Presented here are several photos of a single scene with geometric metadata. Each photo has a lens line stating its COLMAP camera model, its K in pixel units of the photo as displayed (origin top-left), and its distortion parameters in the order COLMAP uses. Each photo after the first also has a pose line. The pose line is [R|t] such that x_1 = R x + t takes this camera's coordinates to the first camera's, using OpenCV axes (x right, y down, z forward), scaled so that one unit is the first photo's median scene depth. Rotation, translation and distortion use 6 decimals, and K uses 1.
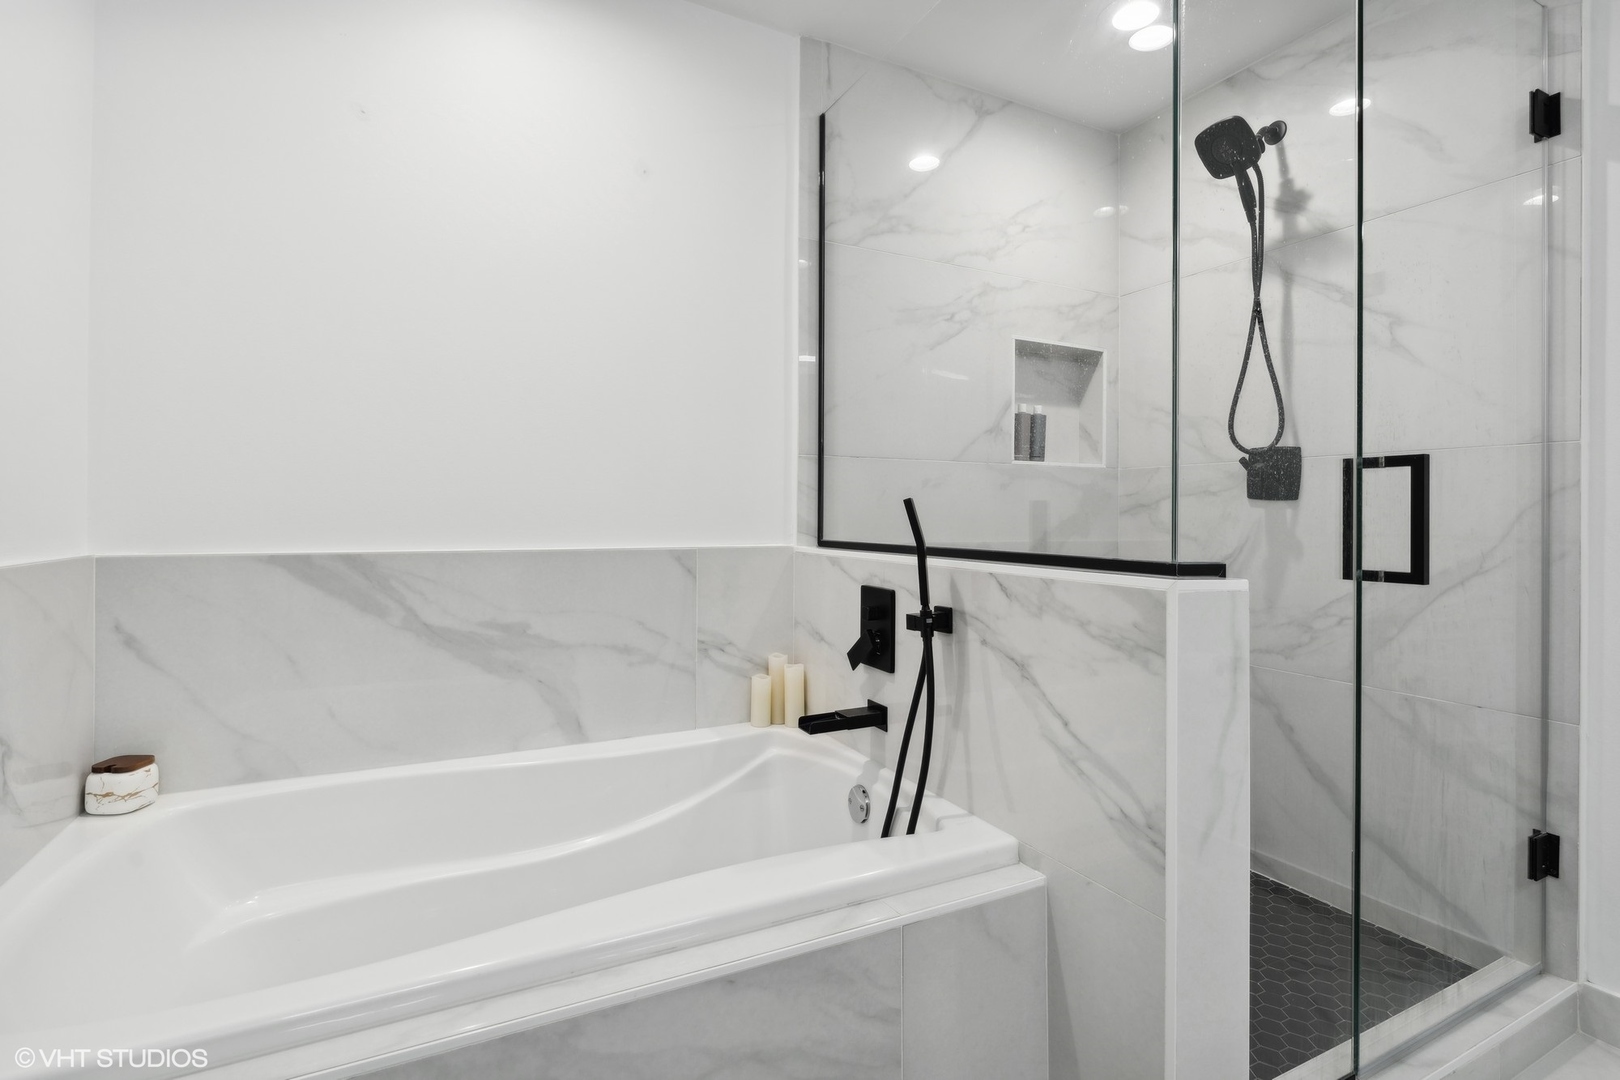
lens RADIAL K [[766.3, 0, 811.5], [0, 766.3, 516.3], [0, 0, 1]] dist [-0.002221, -0.000551]
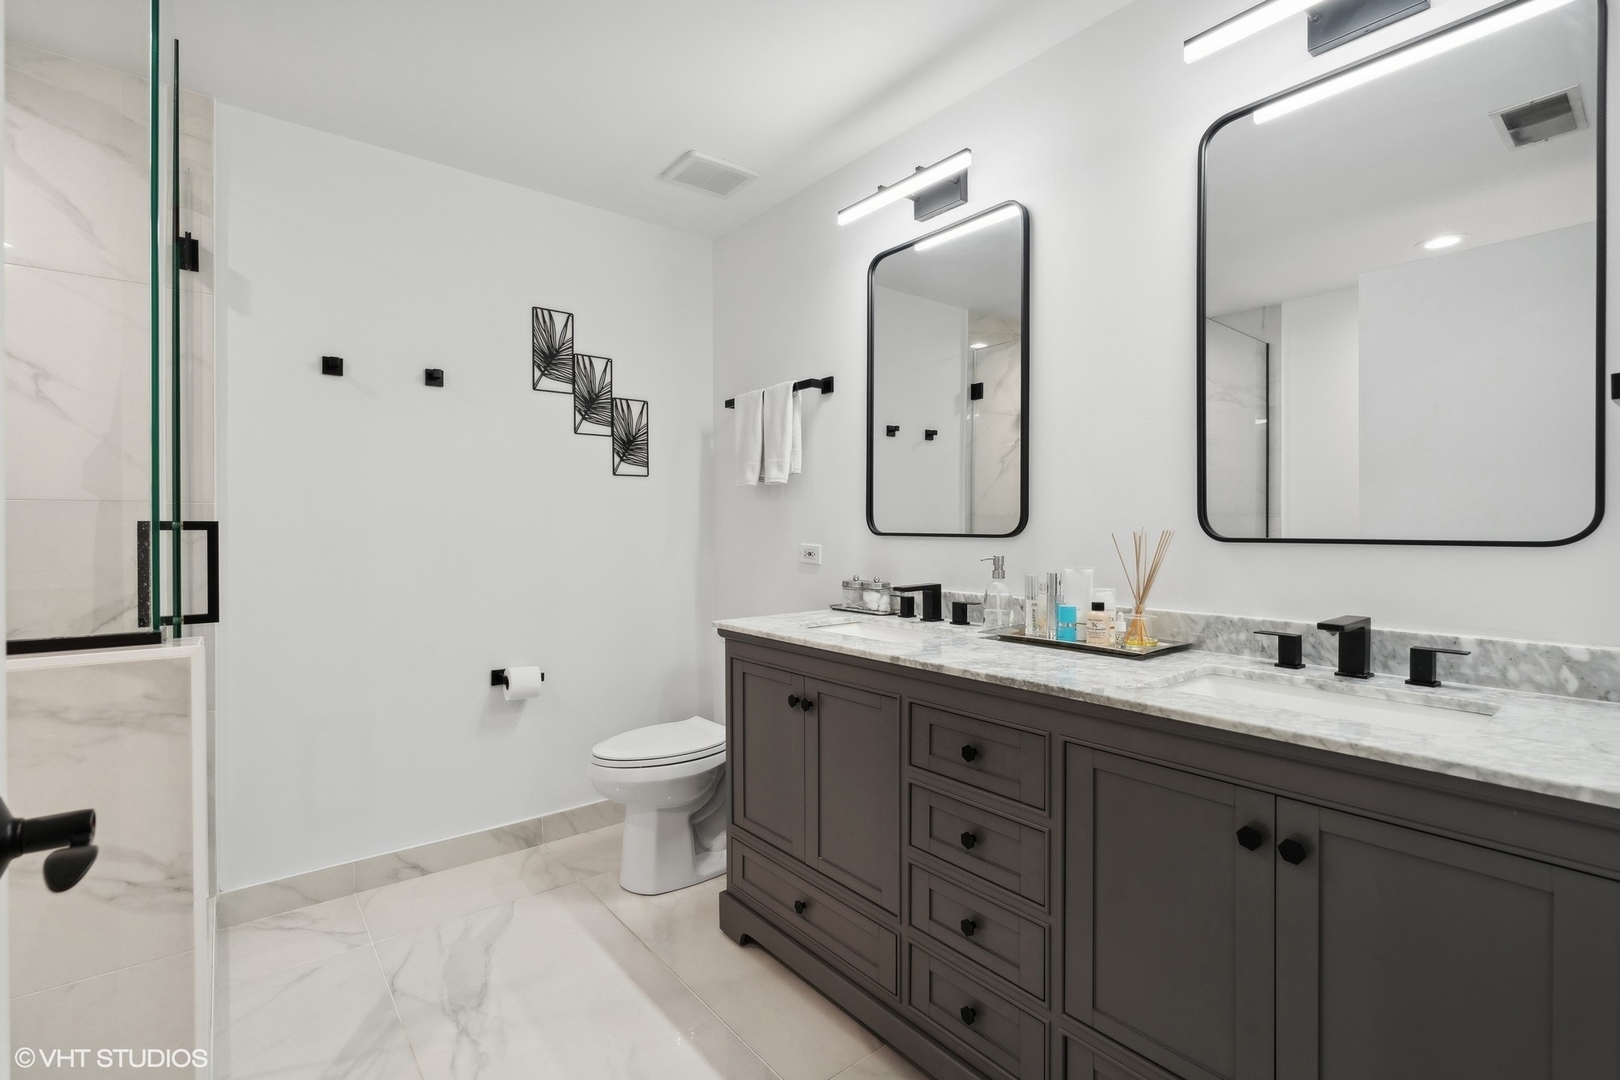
lens RADIAL K [[740.9, 0, 797.1], [0, 740.9, 536.9], [0, 0, 1]] dist [-0.000533, -0.000150]
pose [[-0.180284, -0.017455, 0.983460, -0.671535], [-0.000747, 0.999845, 0.017609, -0.086389], [-0.983614, 0.002440, -0.180269, 0.286969]]
